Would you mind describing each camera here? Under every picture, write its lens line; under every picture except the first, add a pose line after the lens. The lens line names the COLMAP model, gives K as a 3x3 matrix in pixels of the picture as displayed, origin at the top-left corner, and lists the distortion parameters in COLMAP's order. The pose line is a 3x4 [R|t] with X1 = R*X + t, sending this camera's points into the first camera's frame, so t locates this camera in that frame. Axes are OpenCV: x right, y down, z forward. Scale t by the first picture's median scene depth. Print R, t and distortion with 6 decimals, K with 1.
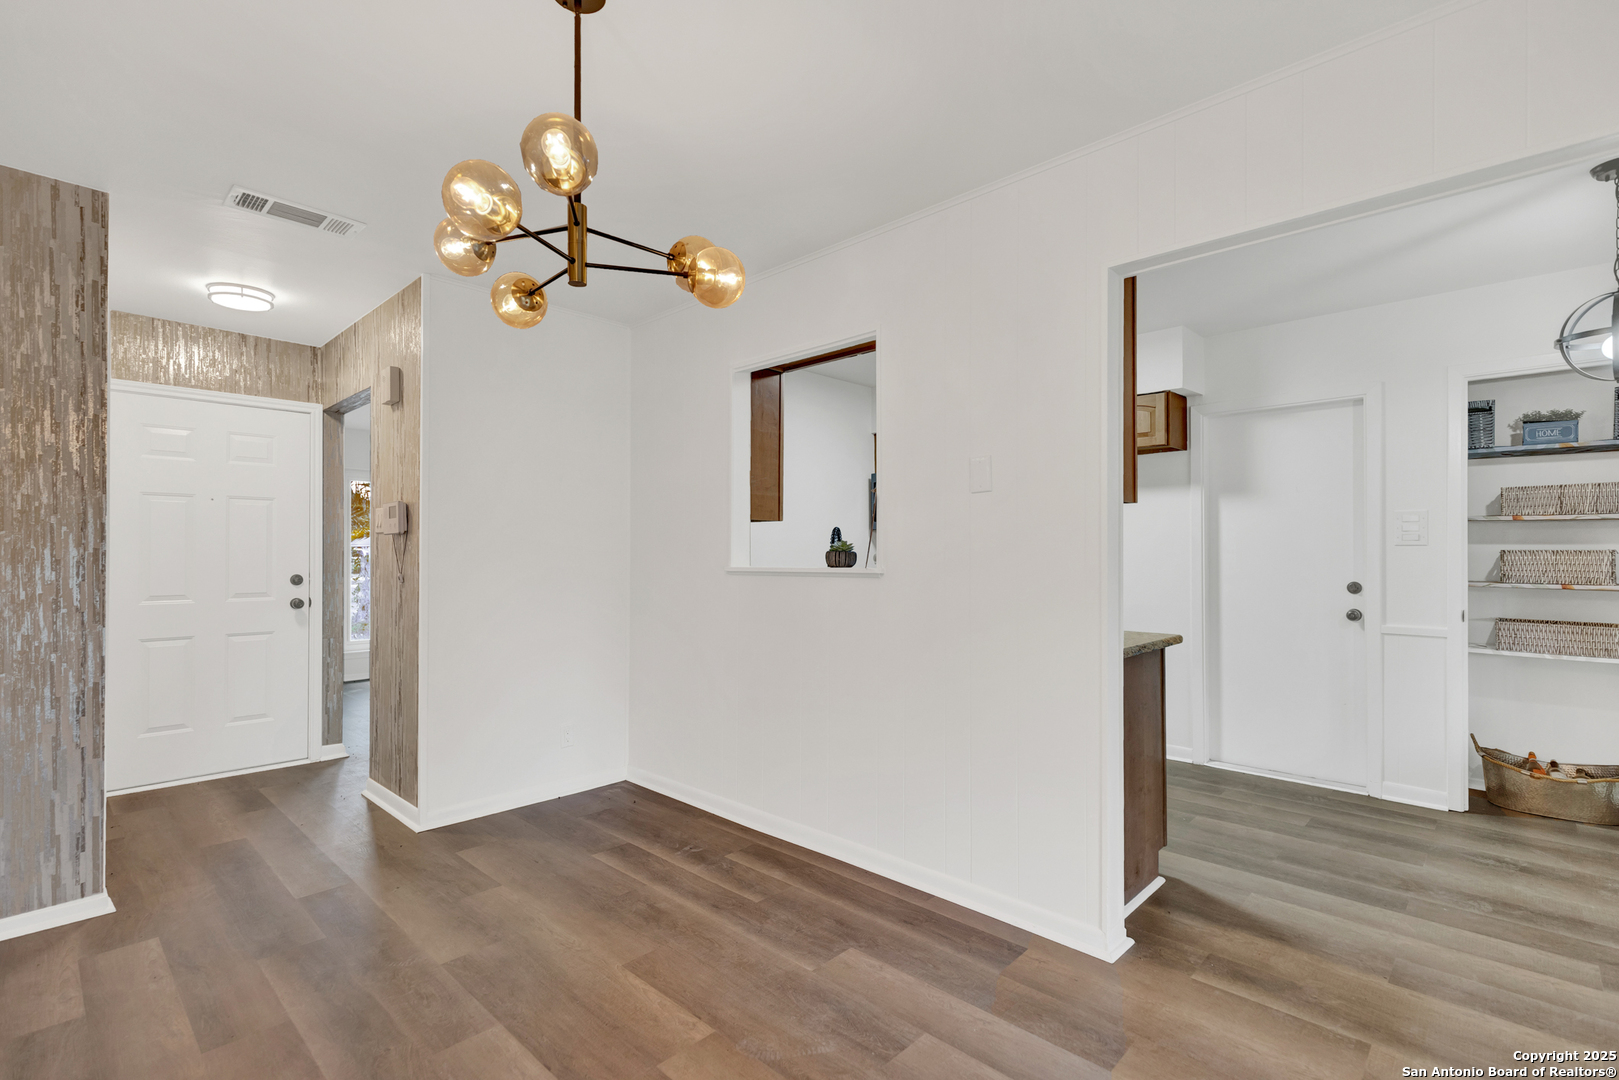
lens RADIAL K [[742.9, 0, 799.8], [0, 742.9, 547.9], [0, 0, 1]] dist [0.009219, -0.001121]
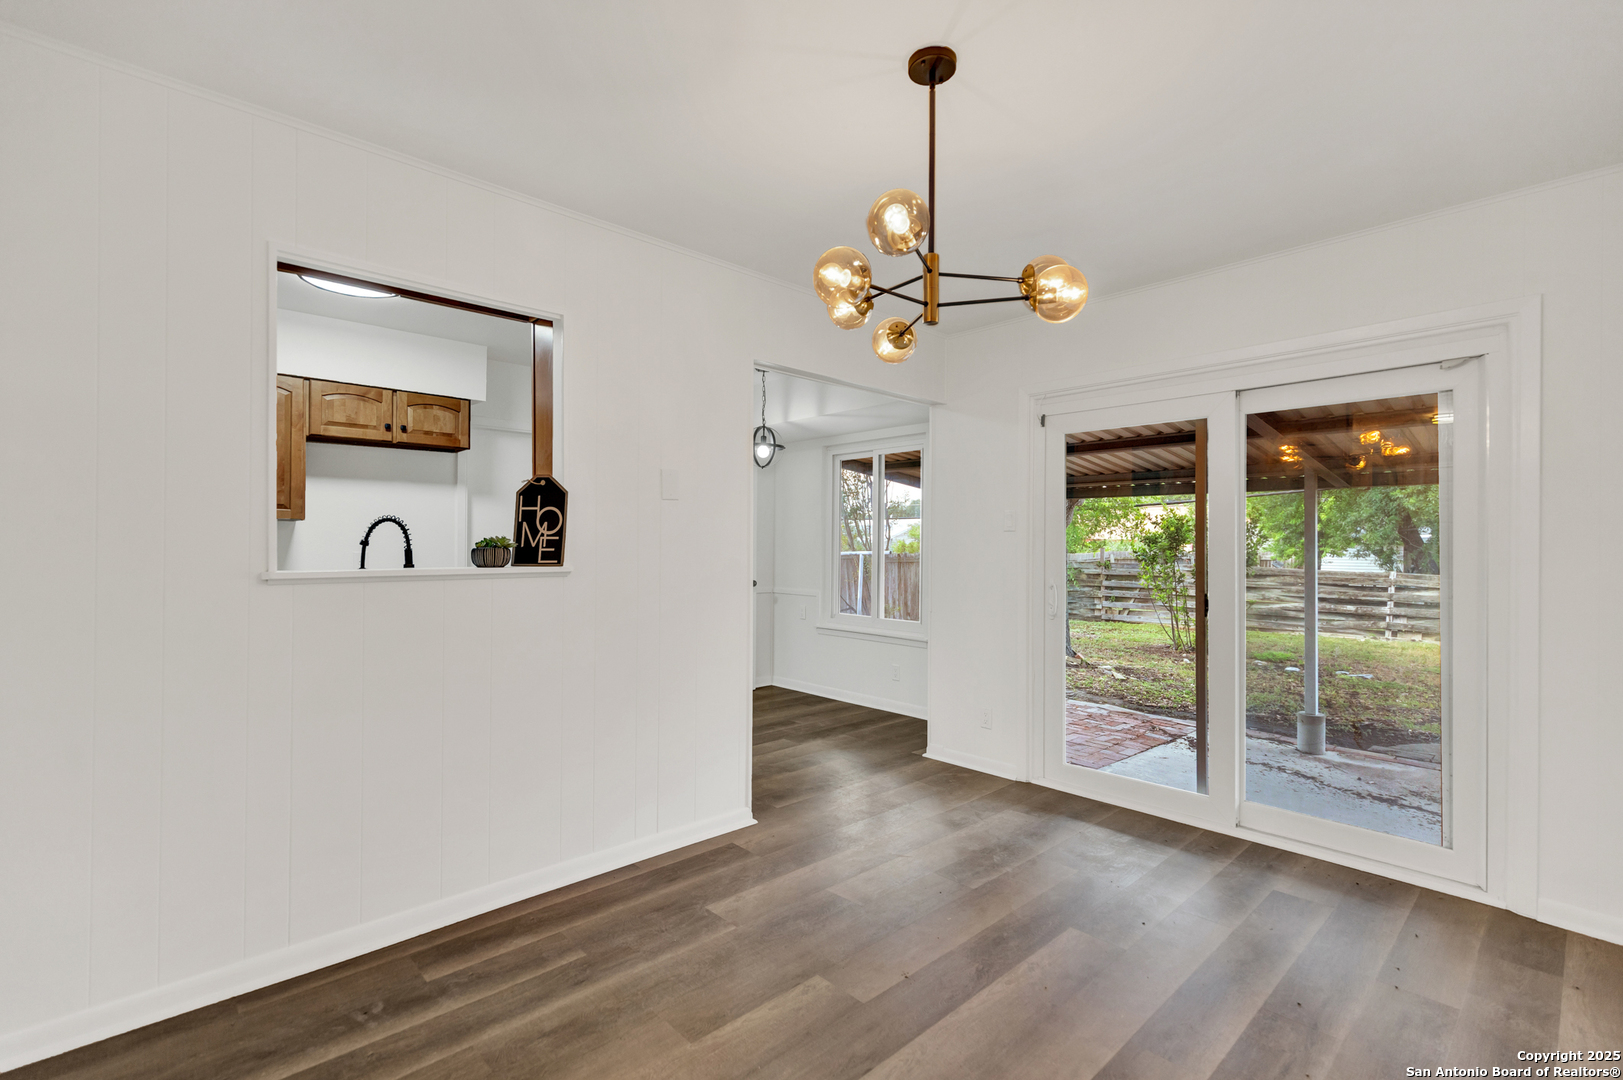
lens RADIAL K [[744.7, 0, 801.8], [0, 744.7, 548.0], [0, 0, 1]] dist [0.009219, -0.001121]
pose [[0.054127, -0.003699, 0.998527, -0.734155], [-0.015665, 0.999867, 0.004553, -0.004453], [-0.998411, -0.015888, 0.054062, 0.571813]]
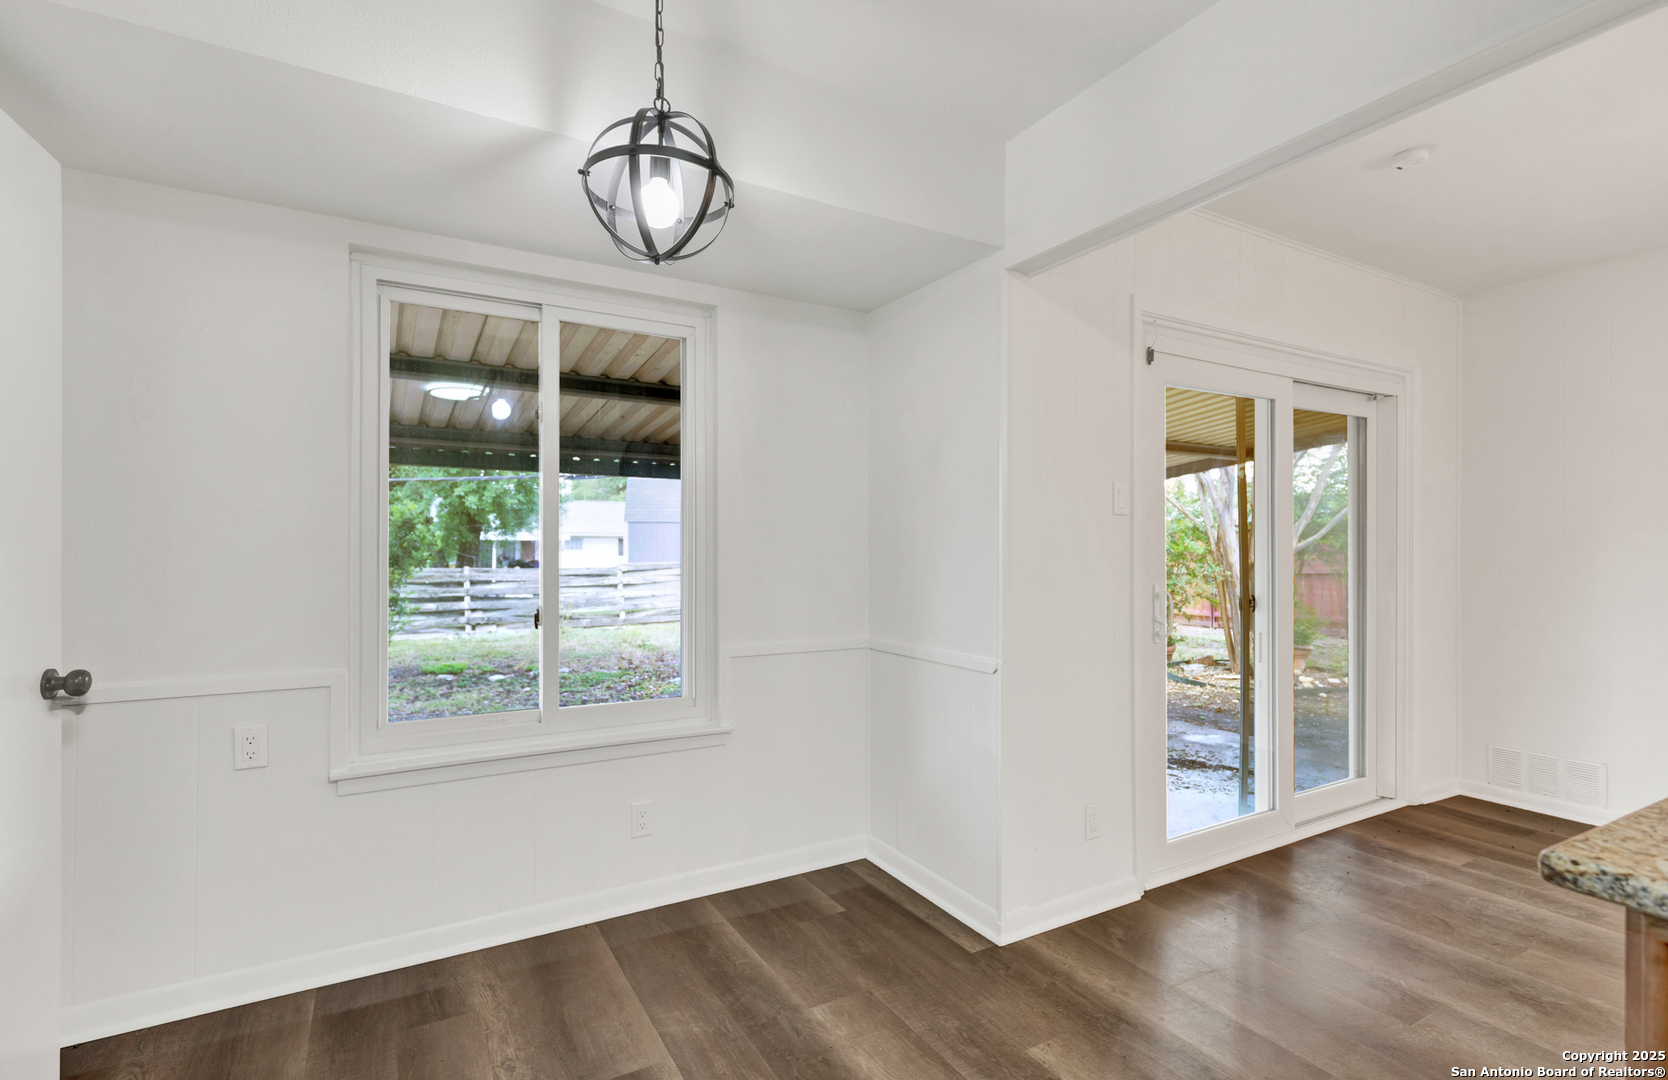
lens RADIAL K [[753.1, 0, 839.0], [0, 753.1, 547.5], [0, 0, 1]] dist [0.015868, -0.000104]
pose [[-0.964250, -0.003278, 0.264973, 0.583921], [-0.005713, 0.999948, -0.008420, 0.011329], [-0.264932, -0.009633, -0.964219, 1.144019]]
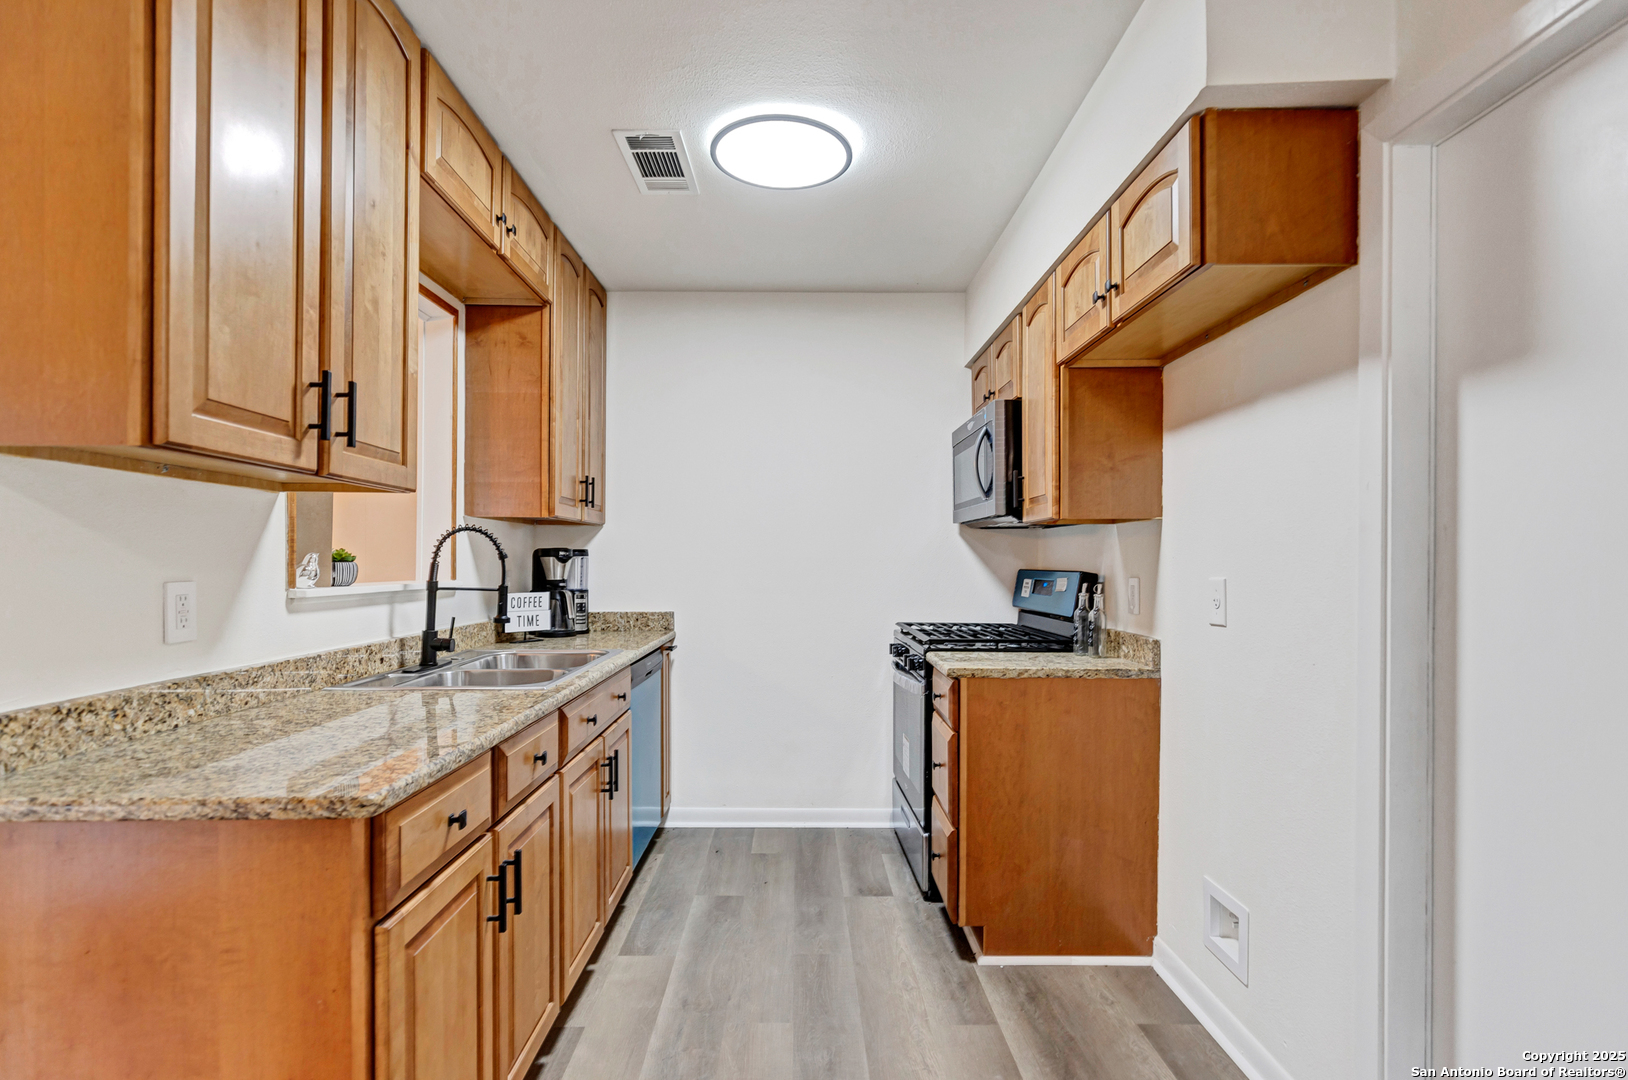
lens RADIAL K [[787.9, 0, 807.3], [0, 787.9, 563.3], [0, 0, 1]] dist [0.002038, 0.000241]
pose [[0.698456, 0.003686, -0.715643, 0.805826], [0.006082, 0.999920, 0.011085, -0.000143], [0.715627, -0.012095, 0.698378, 0.761340]]
